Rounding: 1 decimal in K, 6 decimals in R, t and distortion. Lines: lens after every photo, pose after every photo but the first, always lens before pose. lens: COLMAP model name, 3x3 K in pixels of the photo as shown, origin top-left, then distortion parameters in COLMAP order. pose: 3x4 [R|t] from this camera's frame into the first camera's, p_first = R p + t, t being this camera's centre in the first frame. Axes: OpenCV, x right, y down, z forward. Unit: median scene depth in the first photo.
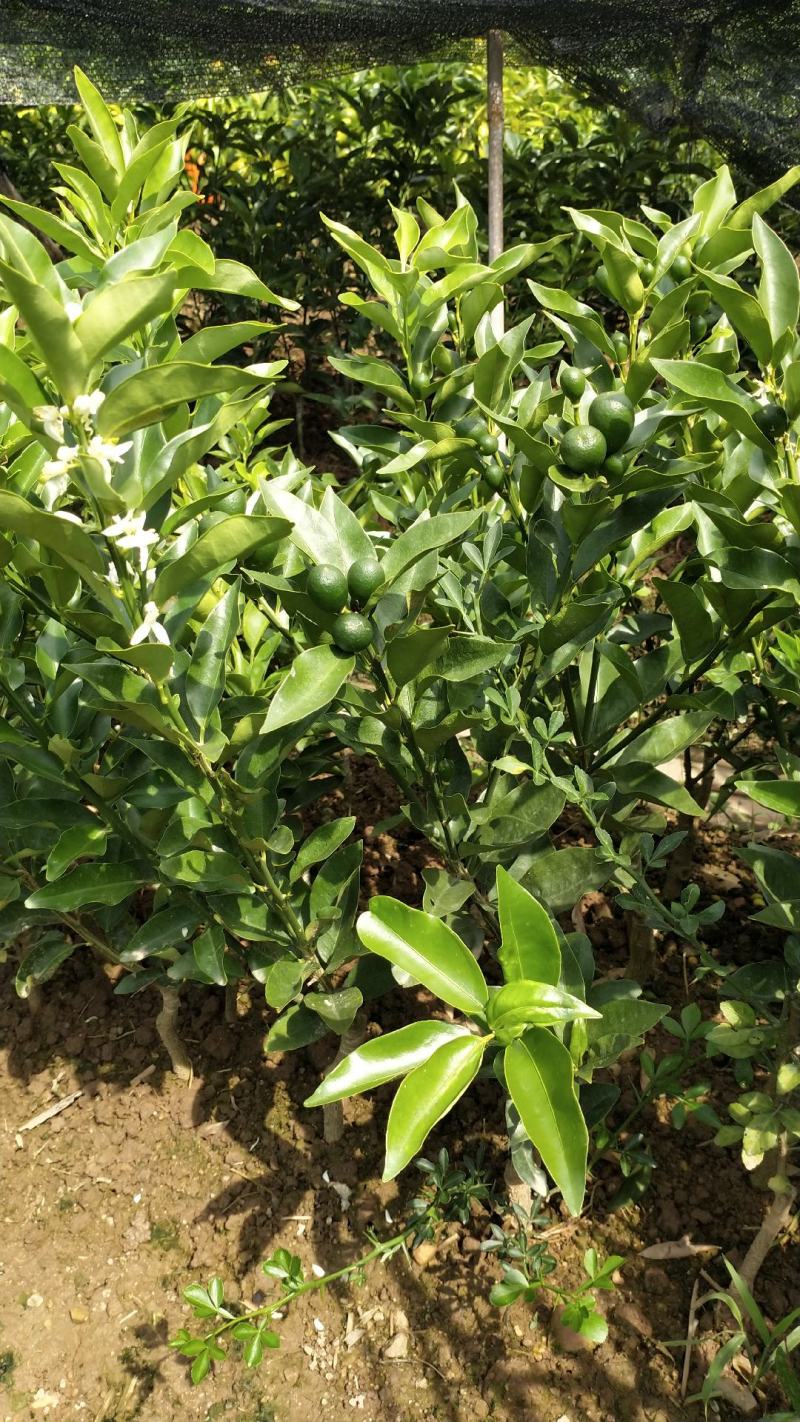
lens RADIAL K [[1130.4, 0, 400.0], [0, 1130.4, 700.9], [0, 0, 1]] dist [0.034398, -0.117190]
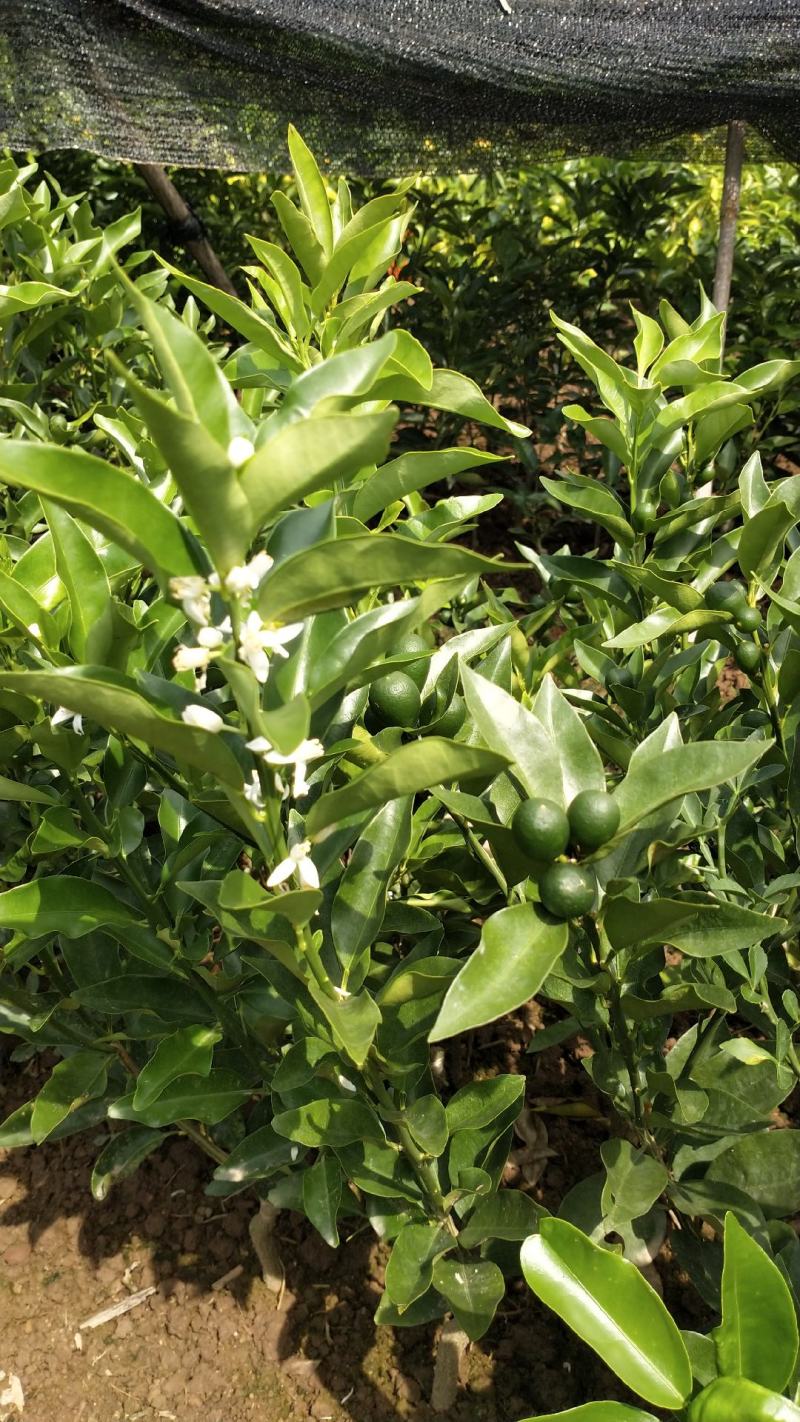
lens RADIAL K [[1130.4, 0, 409.7], [0, 1130.4, 701.2], [0, 0, 1]] dist [0.034398, -0.117190]
pose [[0.987552, 0.105546, -0.116623, -0.045764], [-0.112515, 0.992134, -0.054867, -0.084720], [0.109915, 0.067306, 0.991660, 0.170583]]
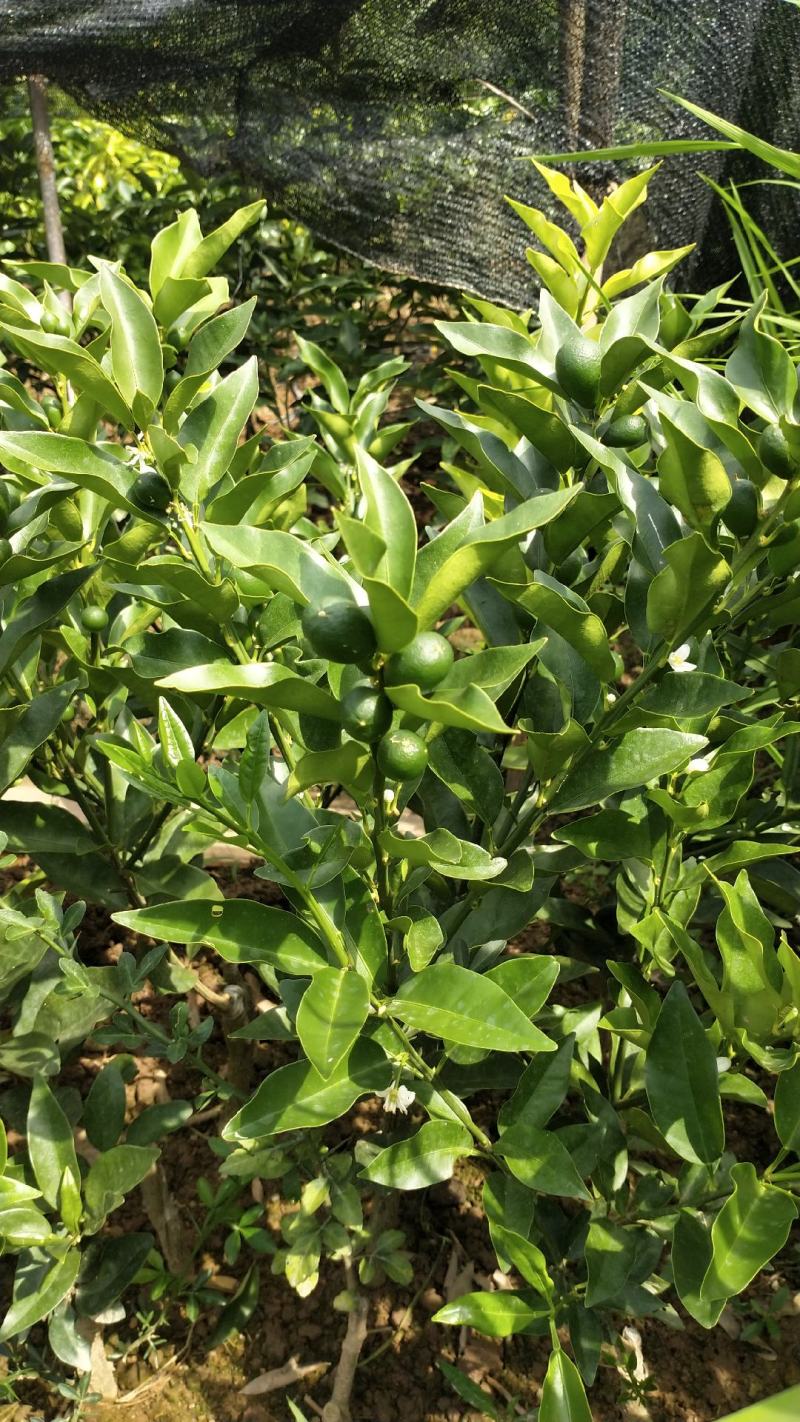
lens RADIAL K [[1130.4, 0, 406.7], [0, 1130.4, 699.4], [0, 0, 1]] dist [0.034398, -0.117190]
pose [[0.965247, -0.117259, 0.233554, 0.202015], [0.126021, 0.991763, -0.022899, -0.026098], [-0.228946, 0.051536, 0.972074, 0.064398]]
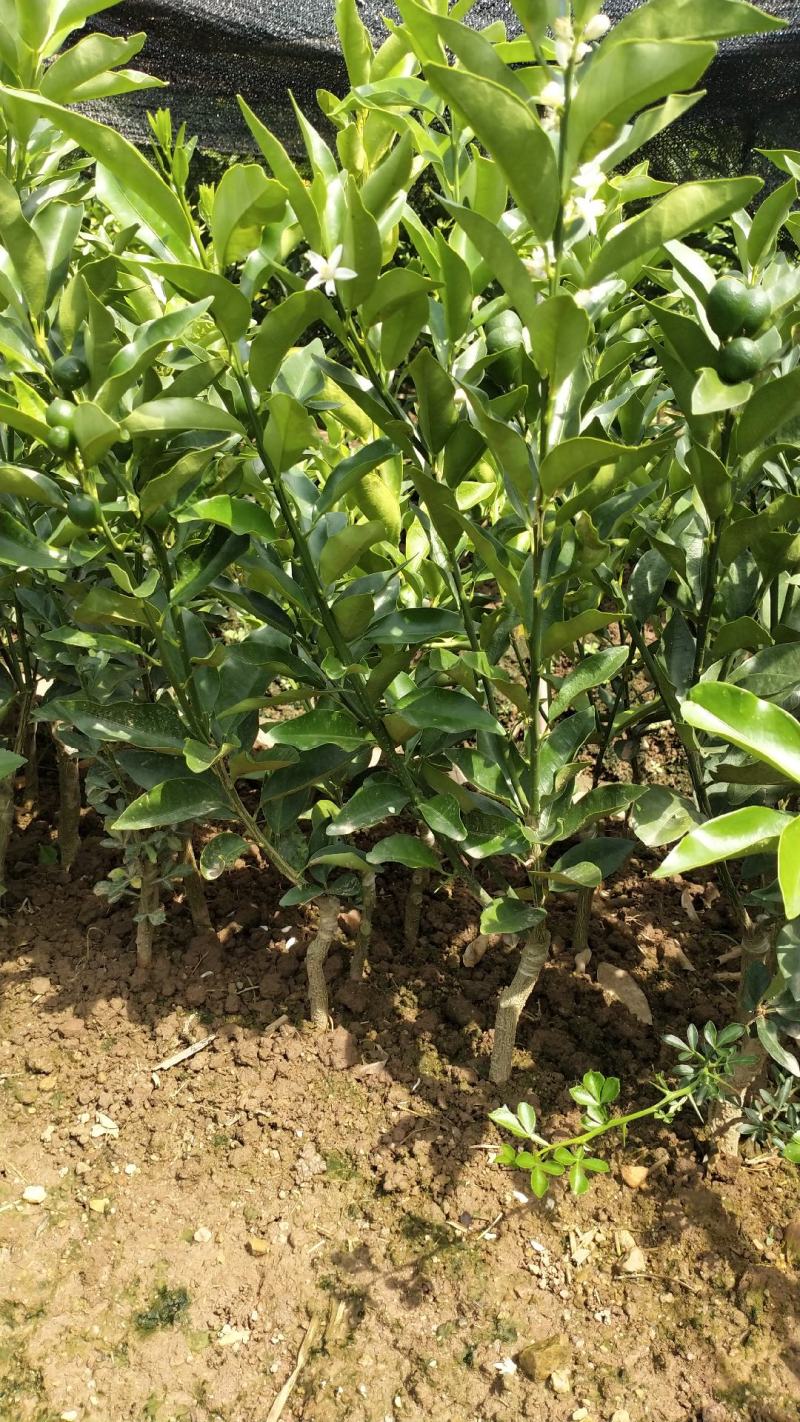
lens RADIAL K [[1130.4, 0, 389.1], [0, 1130.4, 708.6], [0, 0, 1]] dist [0.034398, -0.117190]
pose [[0.995324, 0.038263, 0.088691, -0.275902], [-0.024604, 0.988338, -0.150278, 0.259309], [-0.093407, 0.147393, 0.984658, 0.059438]]
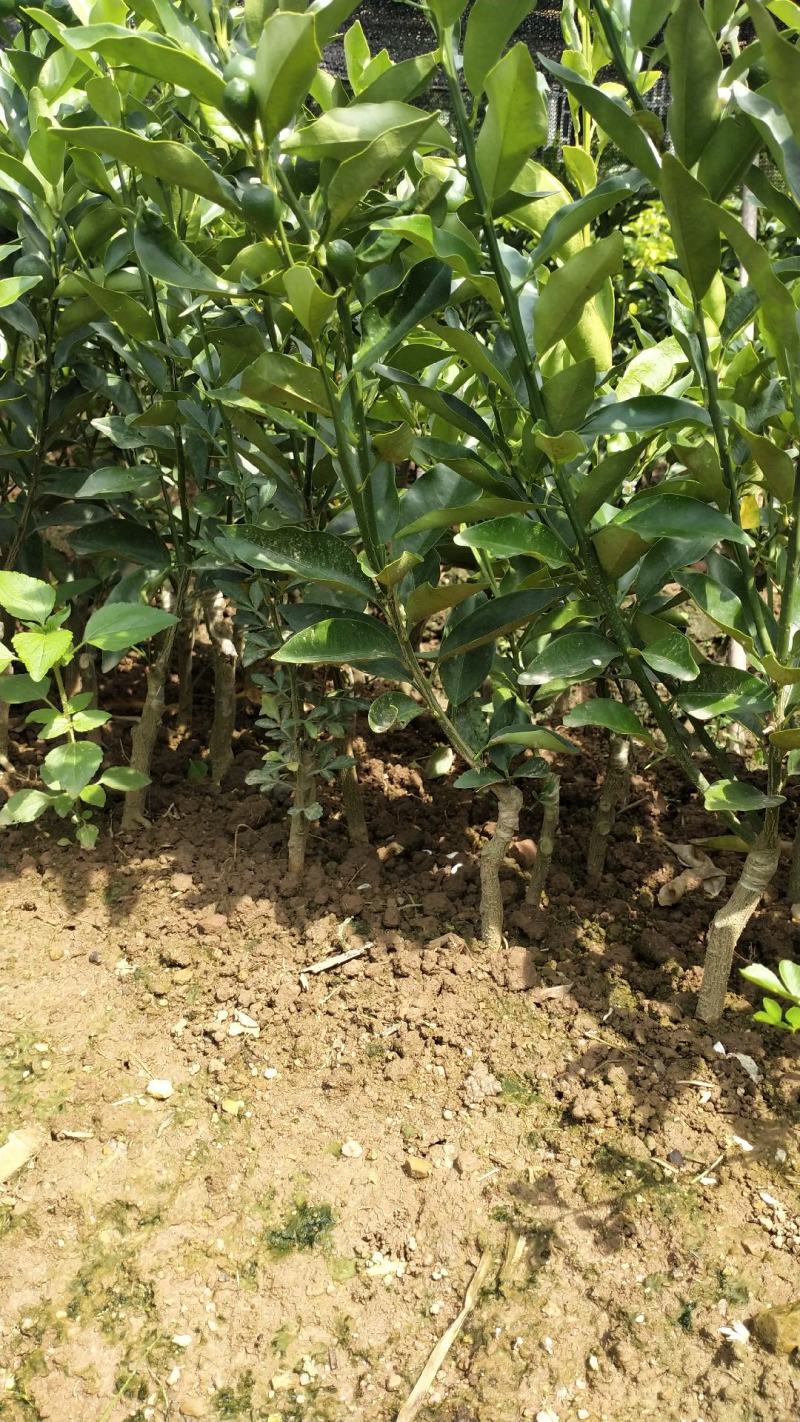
lens RADIAL K [[1130.4, 0, 383.7], [0, 1130.4, 708.0], [0, 0, 1]] dist [0.034398, -0.117190]
pose [[0.995316, 0.082561, -0.050303, -0.292788], [-0.090517, 0.978582, -0.184890, 0.390012], [0.033961, 0.188577, 0.981471, 0.226938]]
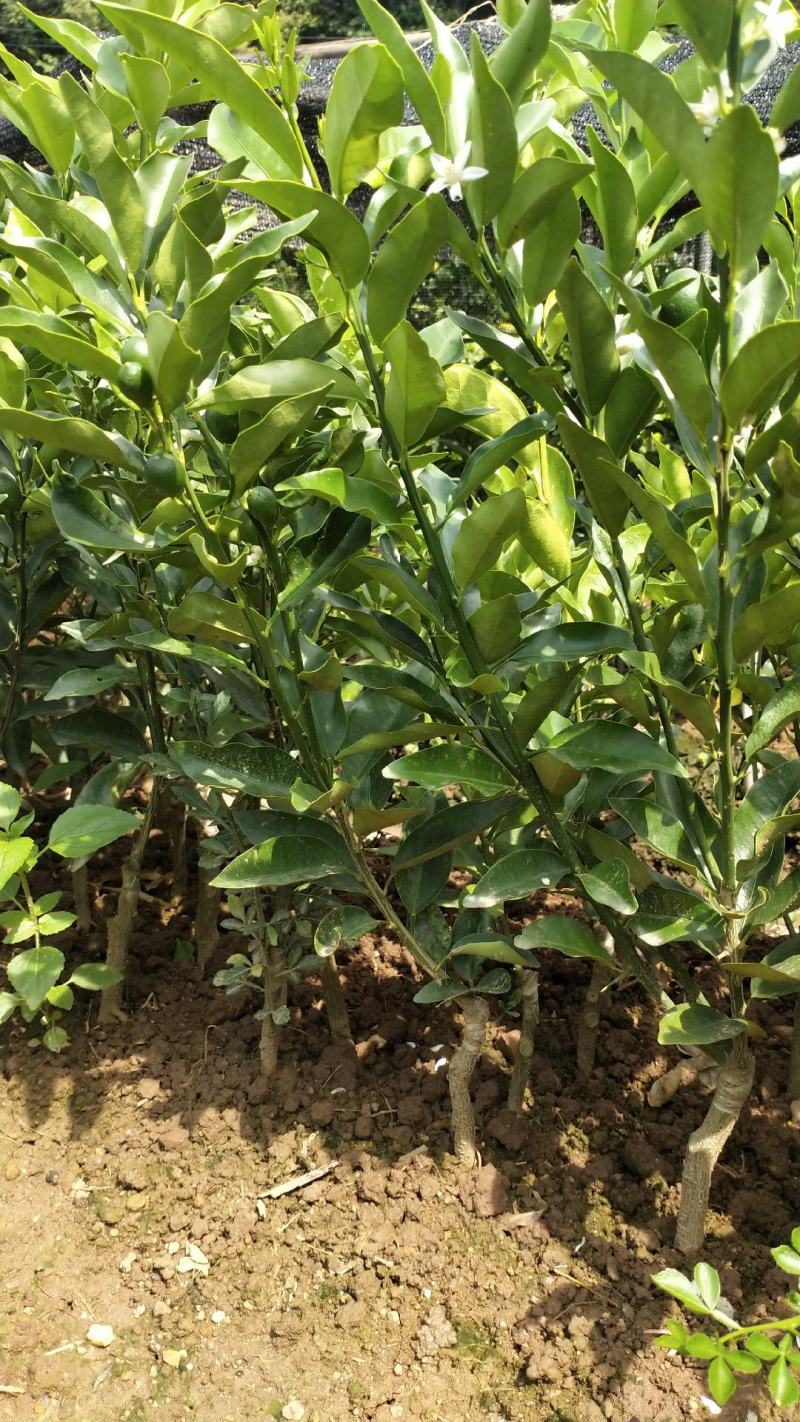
lens RADIAL K [[1130.4, 0, 388.3], [0, 1130.4, 704.3], [0, 0, 1]] dist [0.034398, -0.117190]
pose [[0.993403, 0.057814, -0.099035, -0.225172], [-0.083350, 0.957161, -0.277300, 0.307230], [0.078761, 0.283725, 0.955666, 0.224340]]
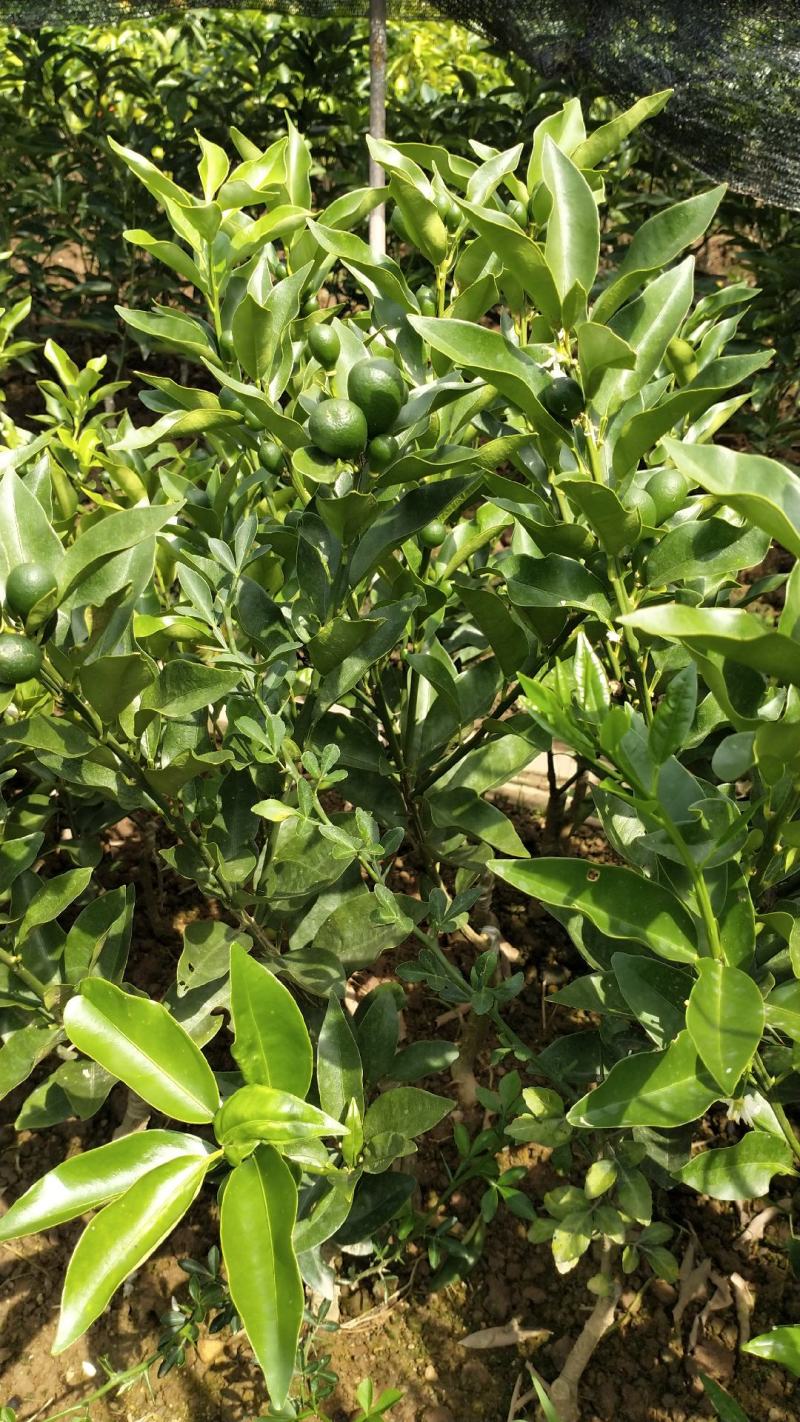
lens RADIAL K [[1130.4, 0, 405.9], [0, 1130.4, 698.0], [0, 0, 1]] dist [0.034398, -0.117190]
pose [[0.998365, 0.009925, 0.056284, 0.119046], [-0.011319, 0.999636, 0.024508, -0.036956], [-0.056021, -0.025105, 0.998114, 0.138664]]
